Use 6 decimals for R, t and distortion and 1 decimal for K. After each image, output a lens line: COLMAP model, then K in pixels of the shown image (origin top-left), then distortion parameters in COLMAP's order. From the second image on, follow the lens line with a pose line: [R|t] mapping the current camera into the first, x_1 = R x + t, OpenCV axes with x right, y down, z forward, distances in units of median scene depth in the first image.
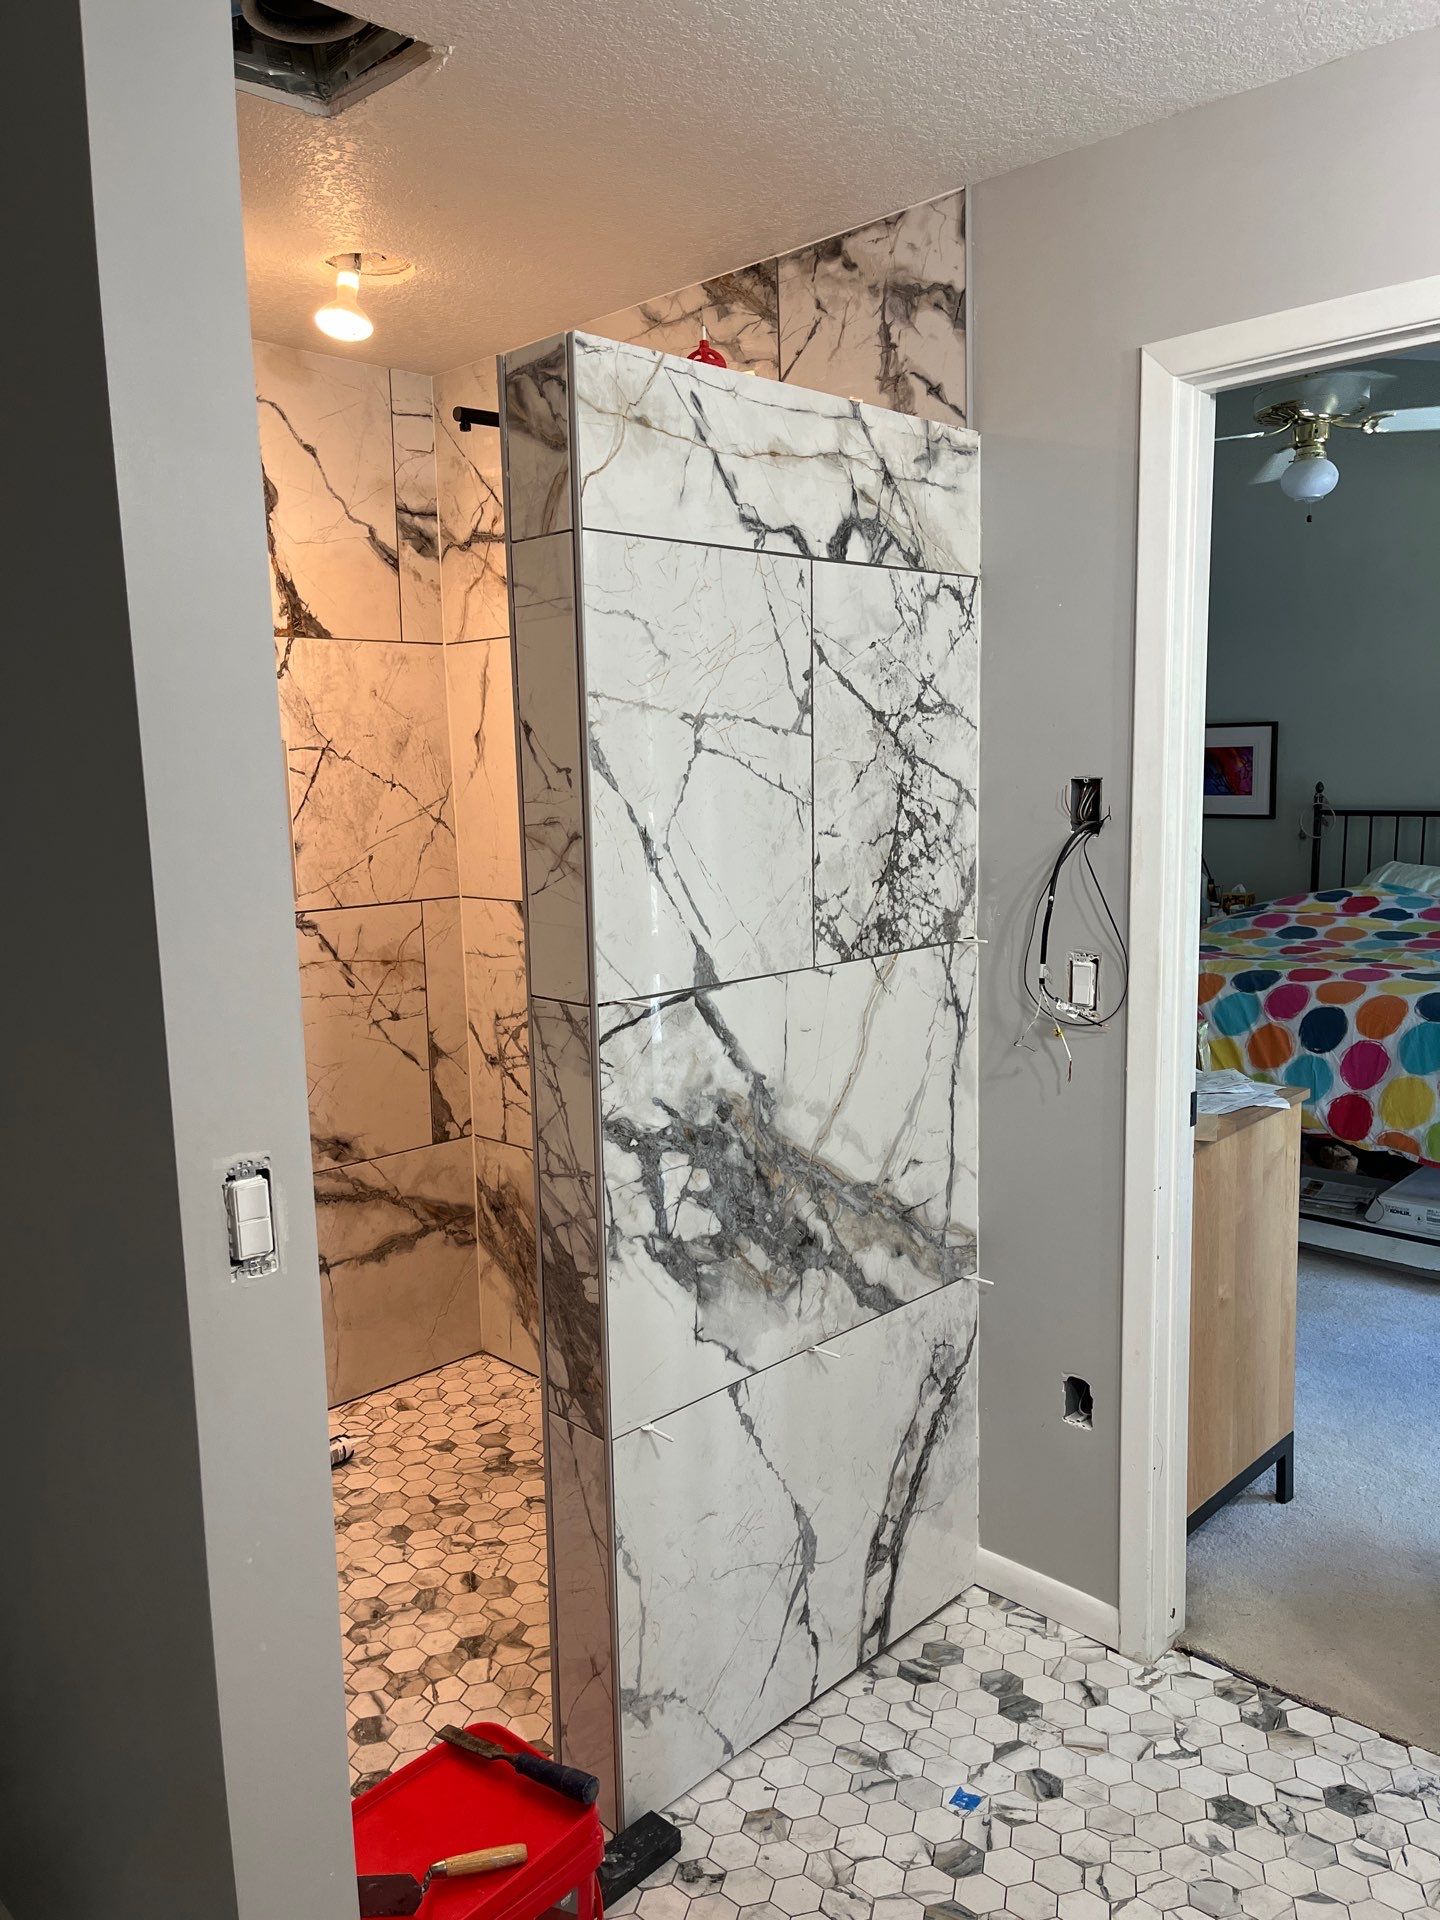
lens RADIAL K [[1447.6, 0, 714.8], [0, 1447.6, 985.0], [0, 0, 1]] dist [0.072562, -0.097685]
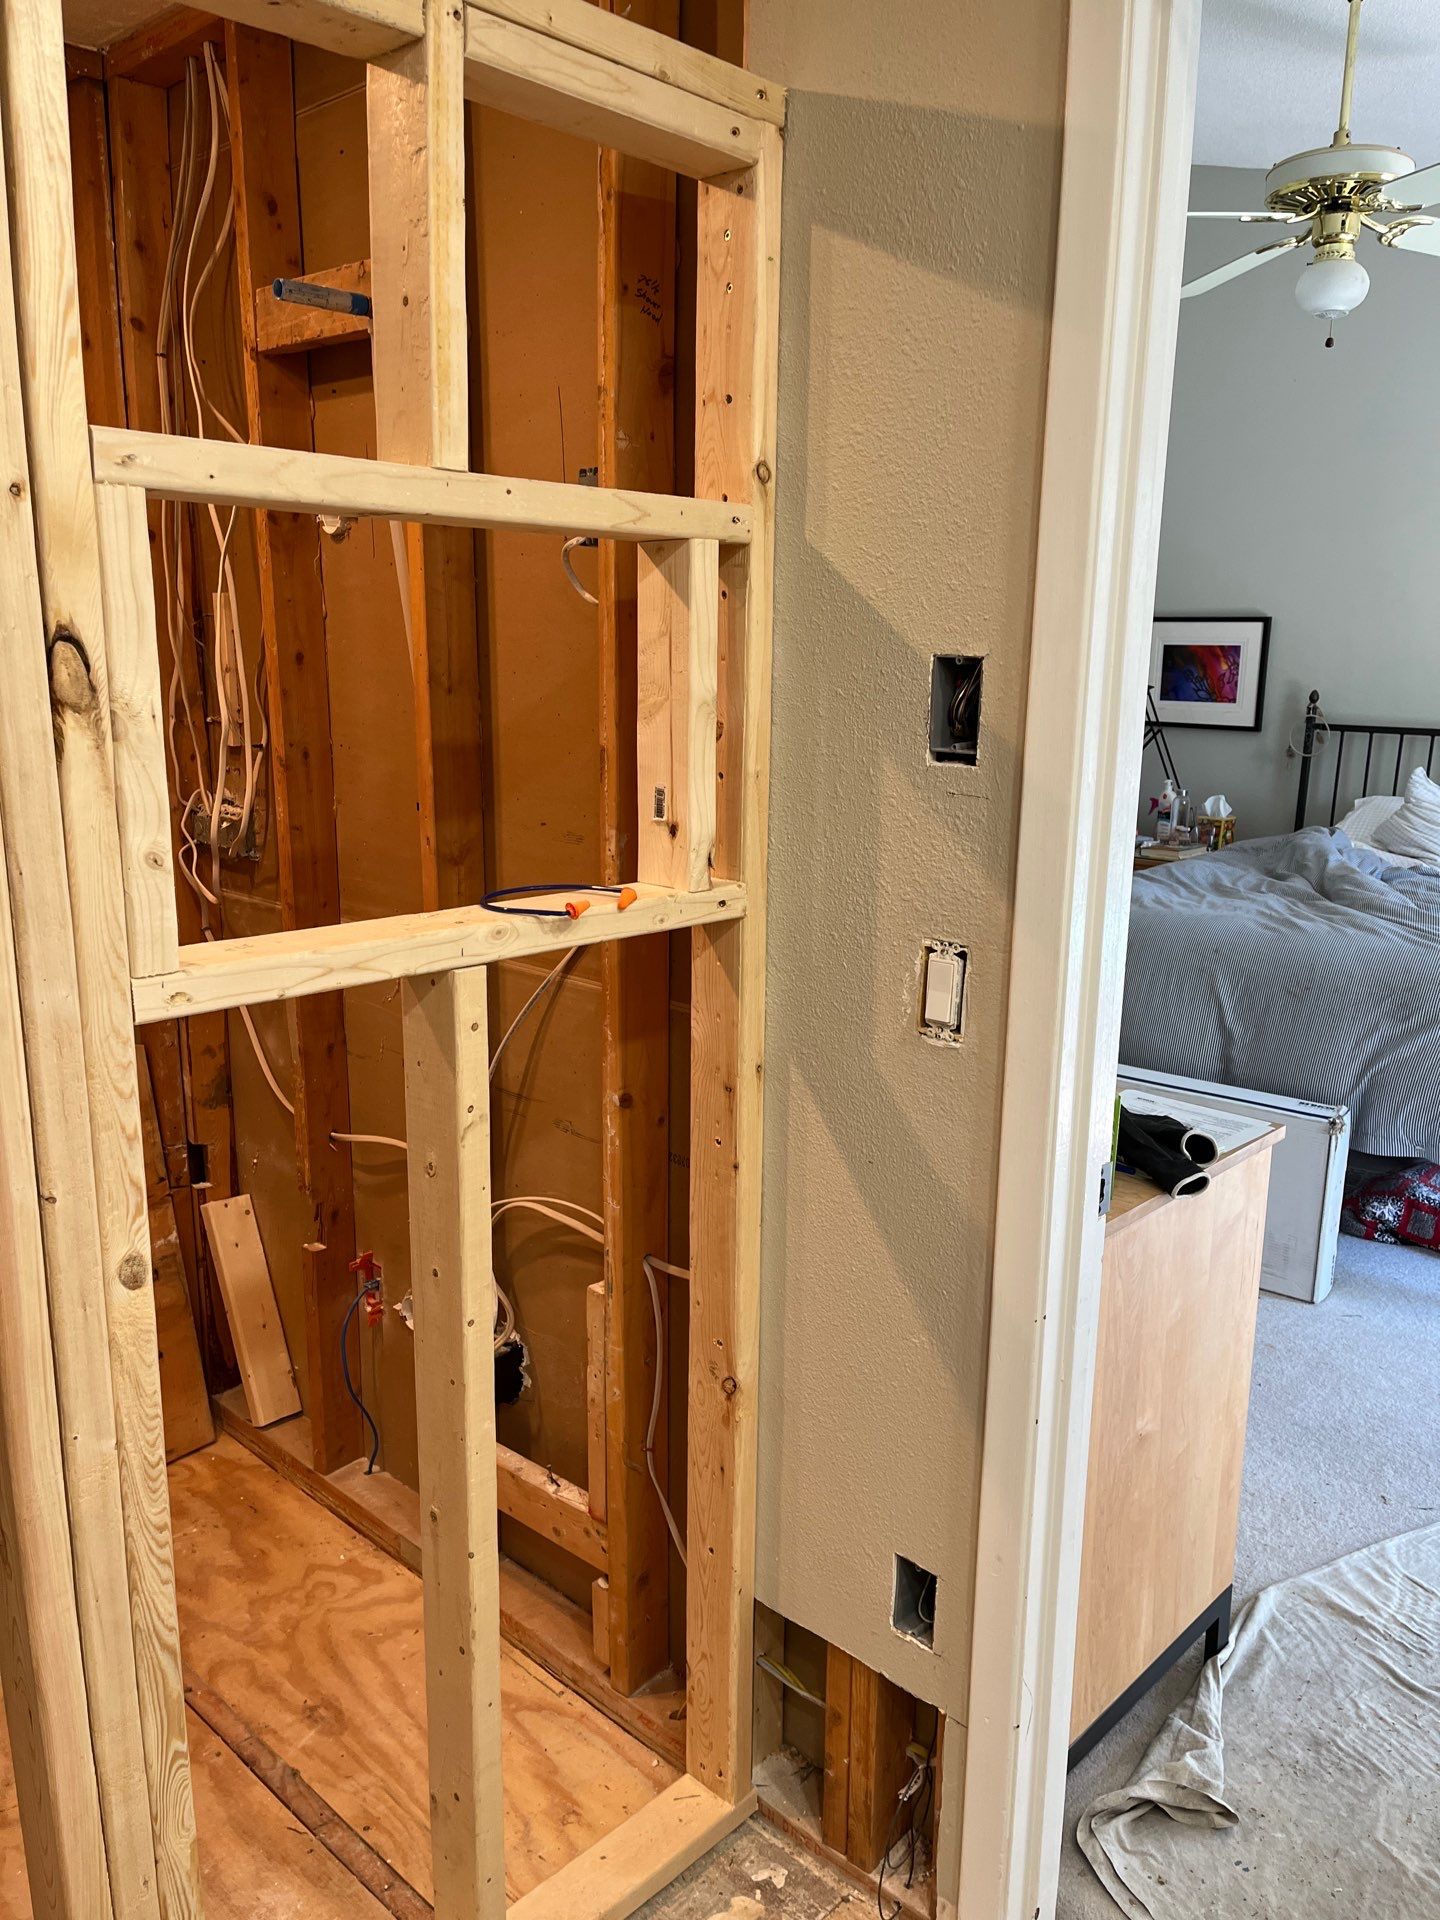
lens RADIAL K [[1447.6, 0, 739.2], [0, 1447.6, 984.0], [0, 0, 1]] dist [0.072562, -0.097685]
pose [[0.998859, 0.034611, 0.032915, 0.144416], [-0.036938, 0.996652, 0.072938, -0.045707], [-0.030280, -0.074071, 0.996793, 0.377921]]
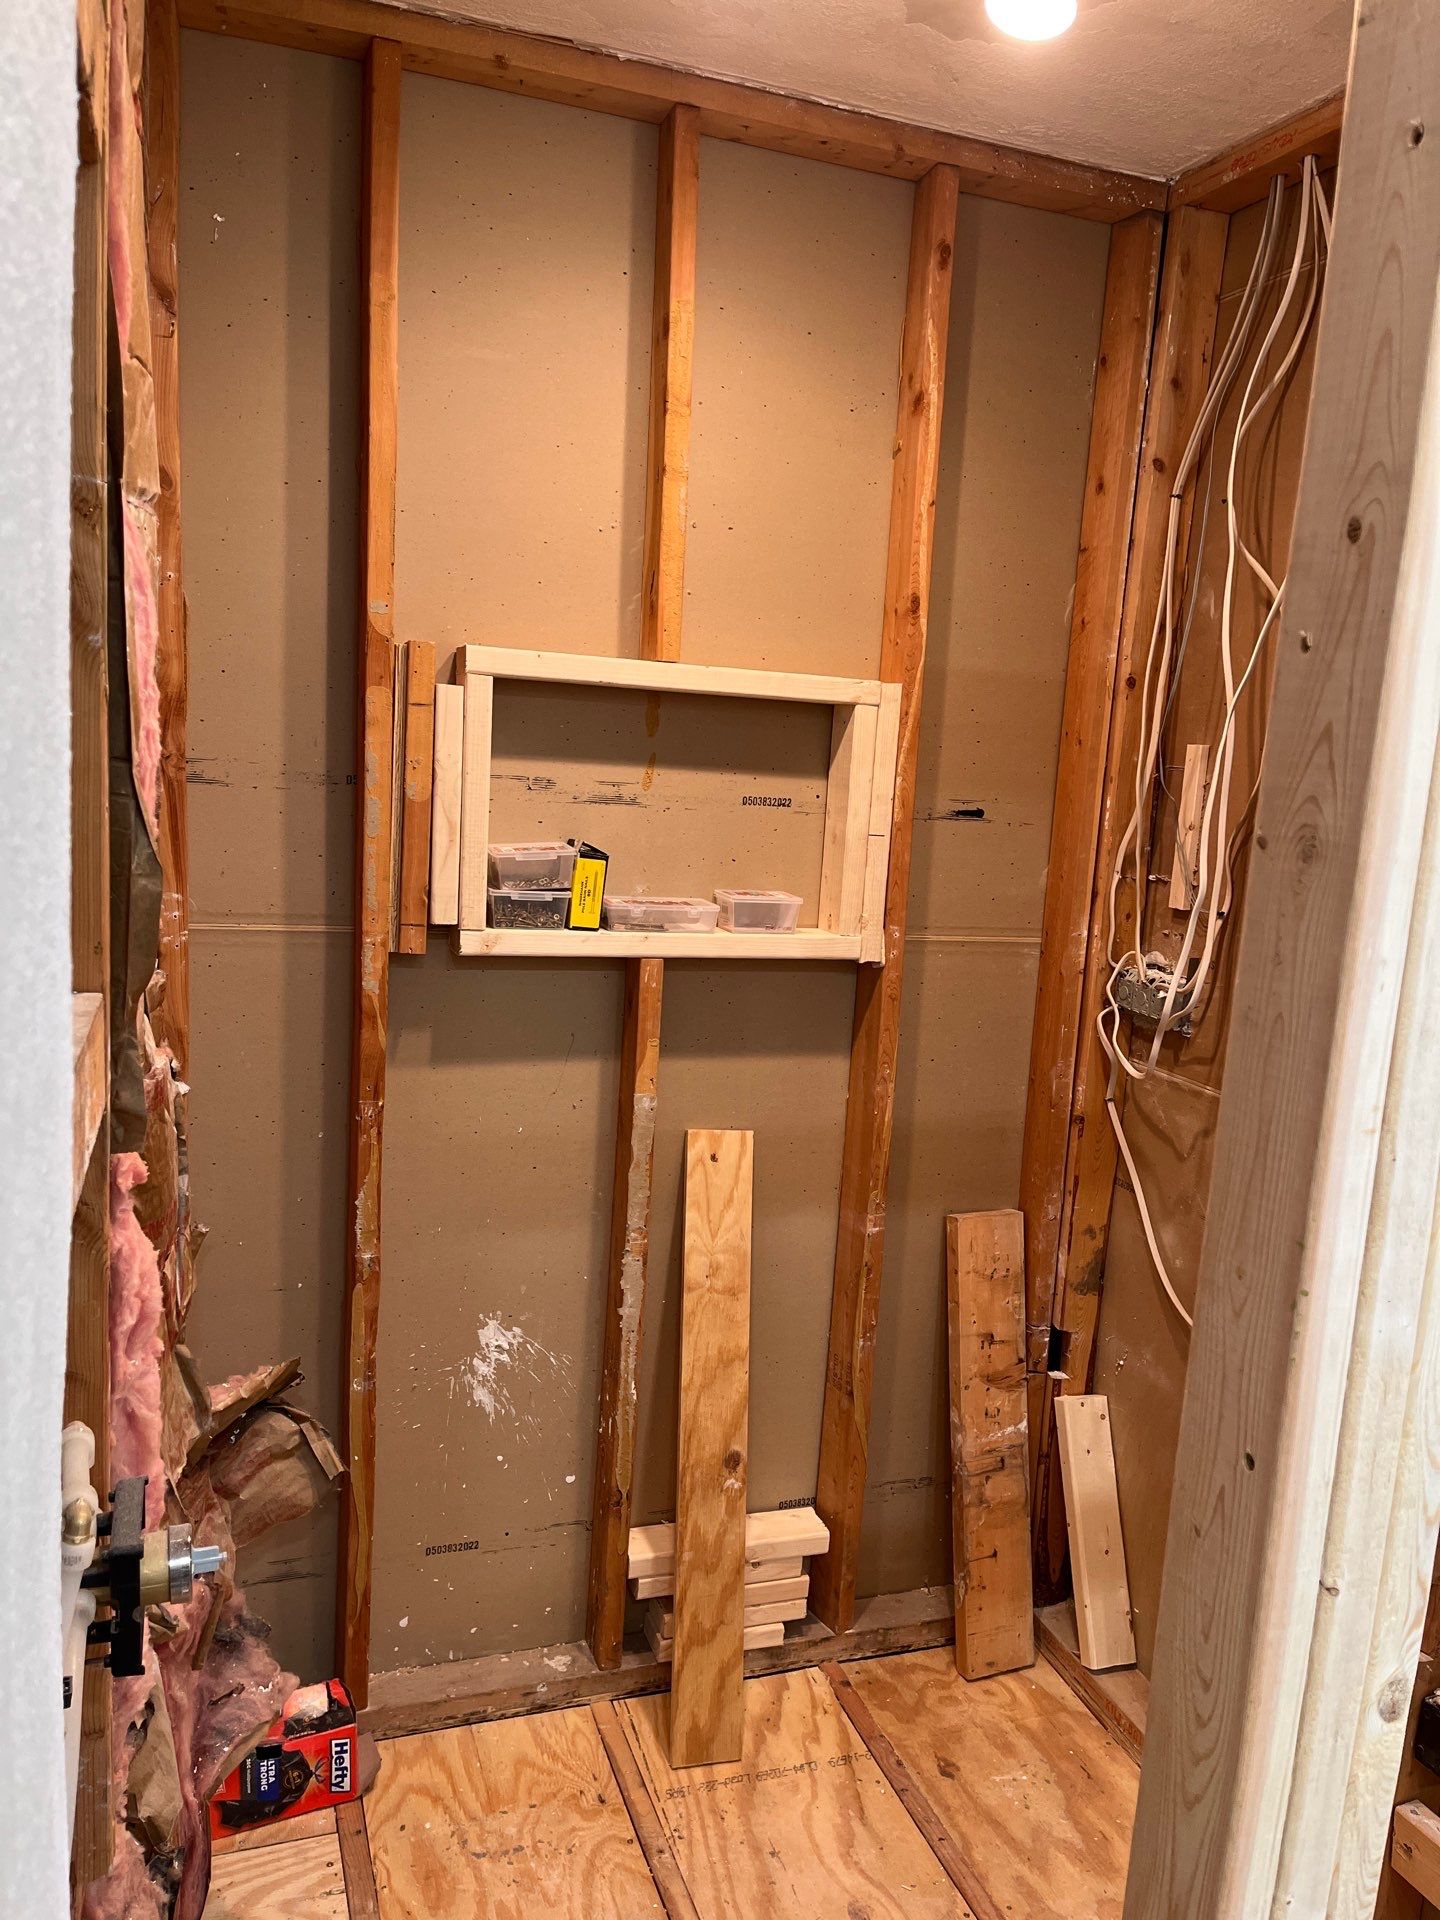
lens RADIAL K [[1447.6, 0, 731.9], [0, 1447.6, 974.9], [0, 0, 1]] dist [0.072562, -0.097685]
pose [[0.897410, 0.151631, -0.414323, -0.061398], [-0.154192, 0.987659, 0.027483, -0.065616], [0.413377, 0.039221, 0.909715, 0.466218]]
